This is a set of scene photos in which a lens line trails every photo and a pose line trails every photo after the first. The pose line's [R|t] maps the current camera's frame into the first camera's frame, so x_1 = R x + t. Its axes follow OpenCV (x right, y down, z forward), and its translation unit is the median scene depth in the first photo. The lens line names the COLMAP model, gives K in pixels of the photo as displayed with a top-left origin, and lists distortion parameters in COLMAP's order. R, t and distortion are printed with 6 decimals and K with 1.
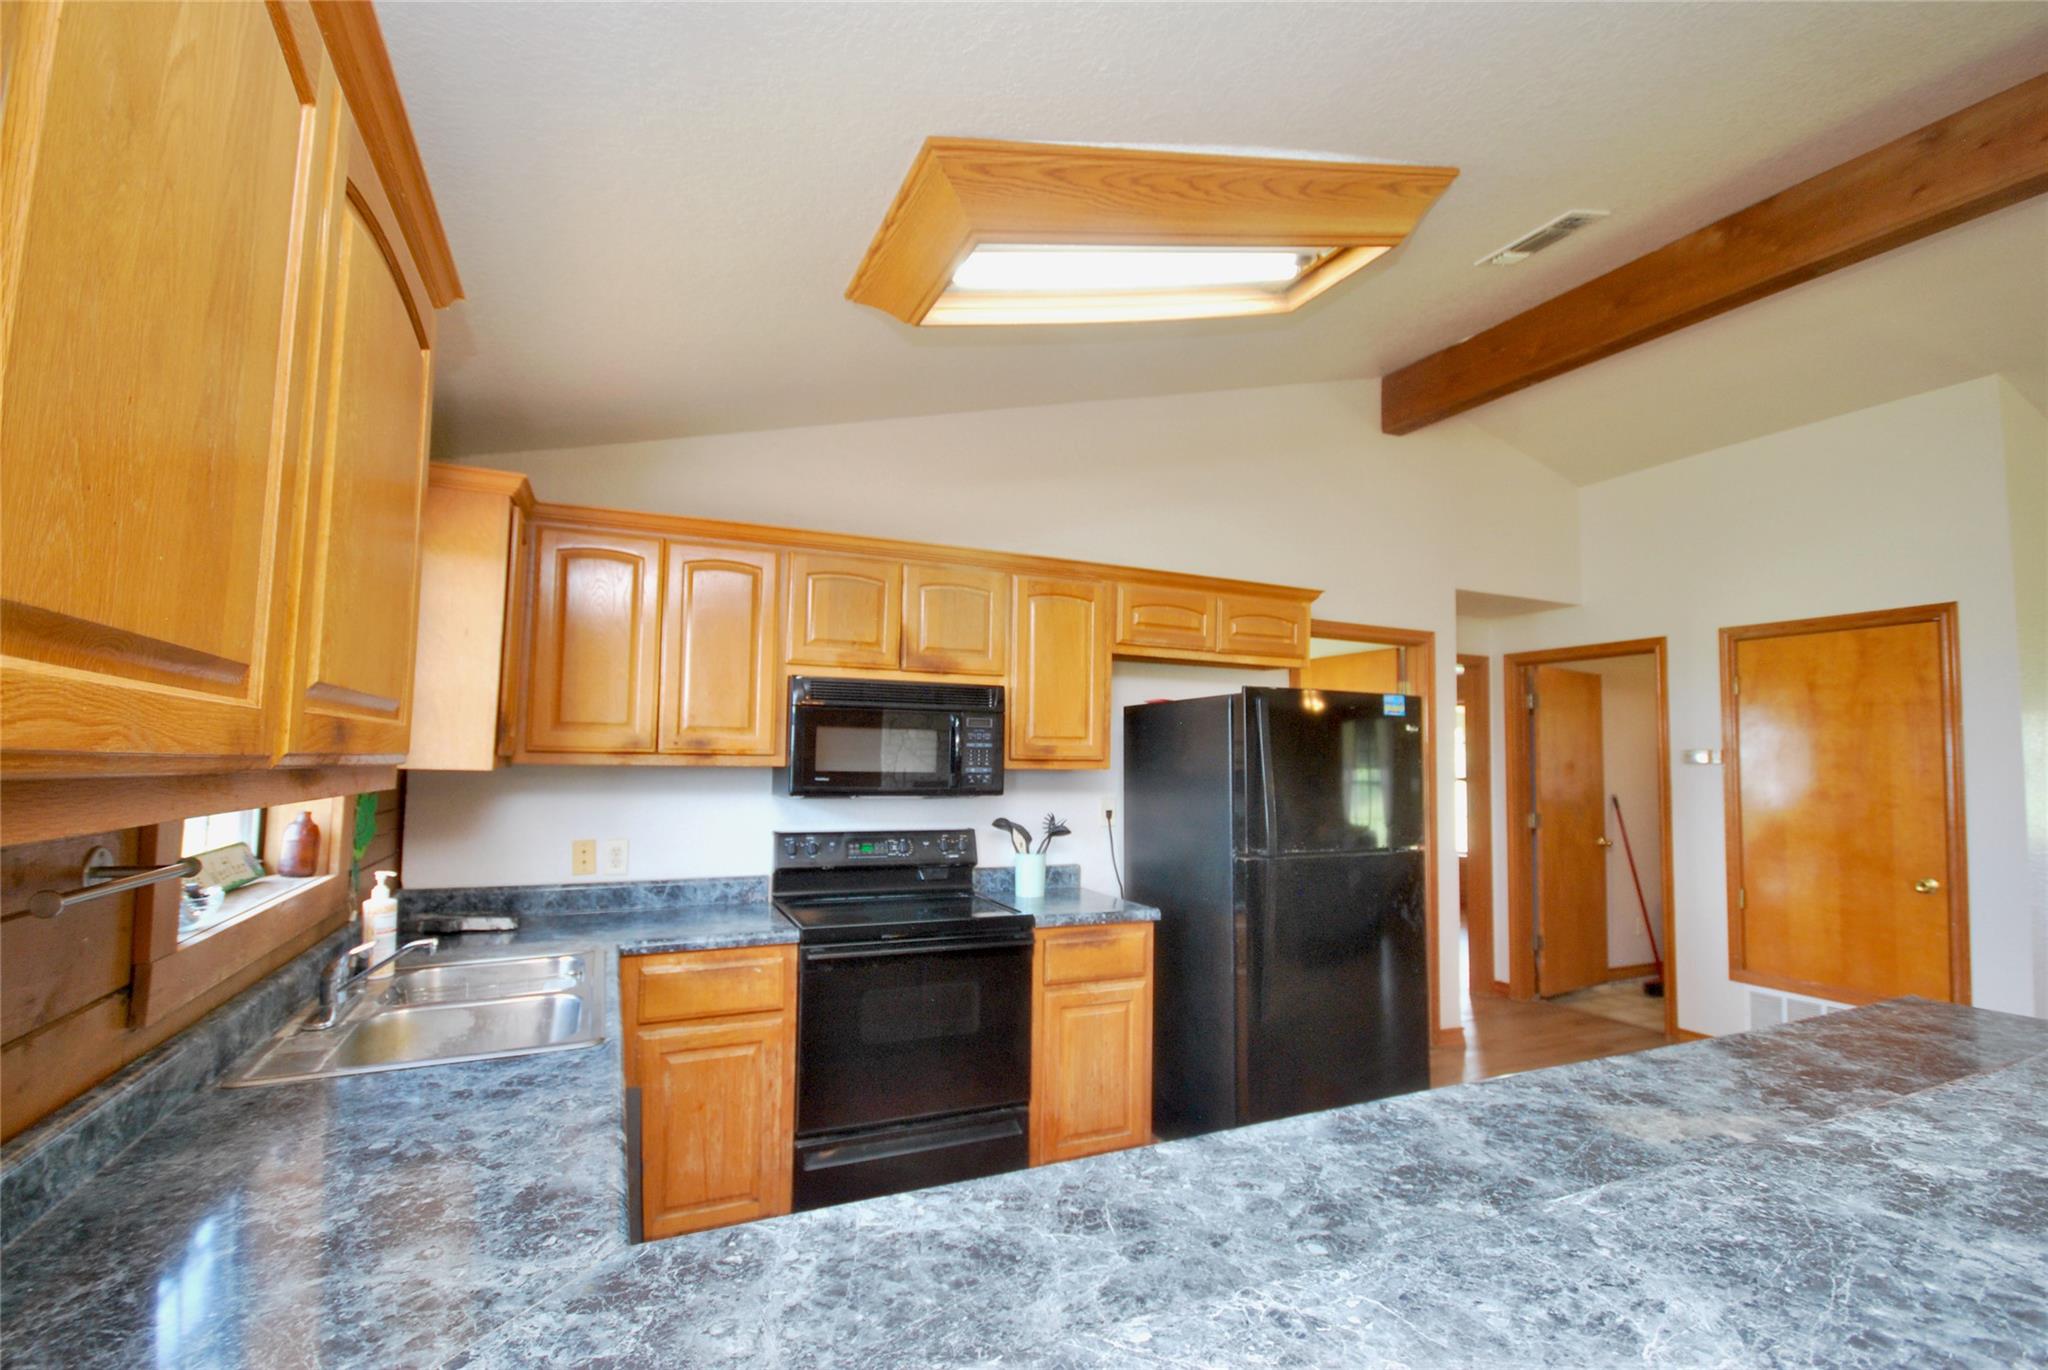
lens RADIAL K [[915.7, 0, 1027.2], [0, 915.7, 699.5], [0, 0, 1]] dist [-0.000867, -0.002887]
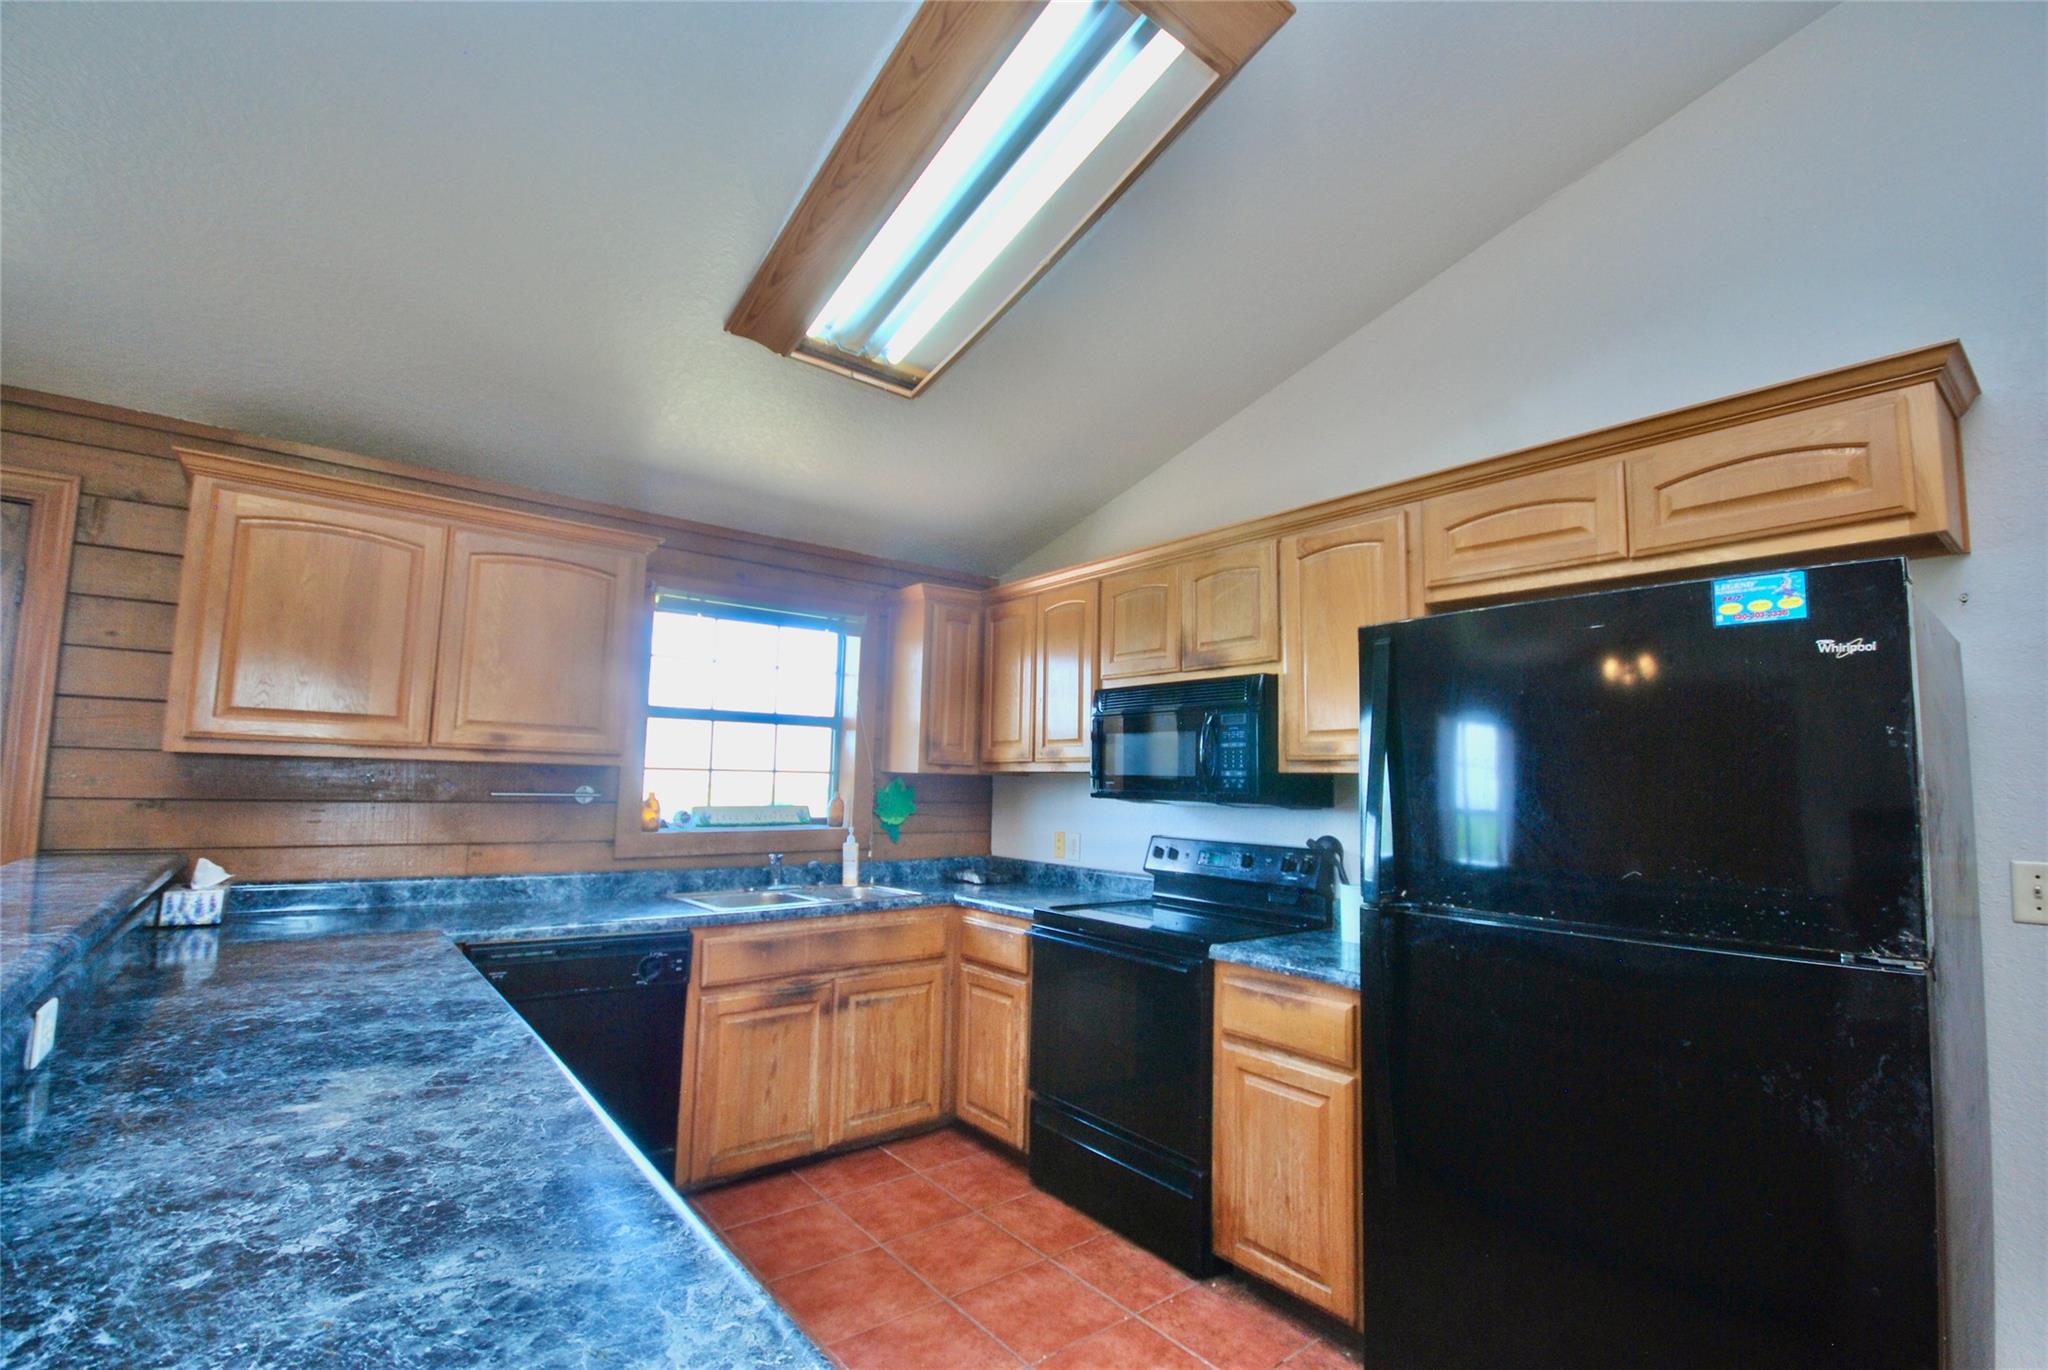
lens RADIAL K [[915.7, 0, 1026.8], [0, 915.7, 692.4], [0, 0, 1]] dist [-0.000867, -0.002887]
pose [[0.232889, -0.108291, -0.966455, 0.797763], [0.044526, 0.993926, -0.100639, 0.083964], [0.971483, -0.019595, 0.236296, 0.639257]]
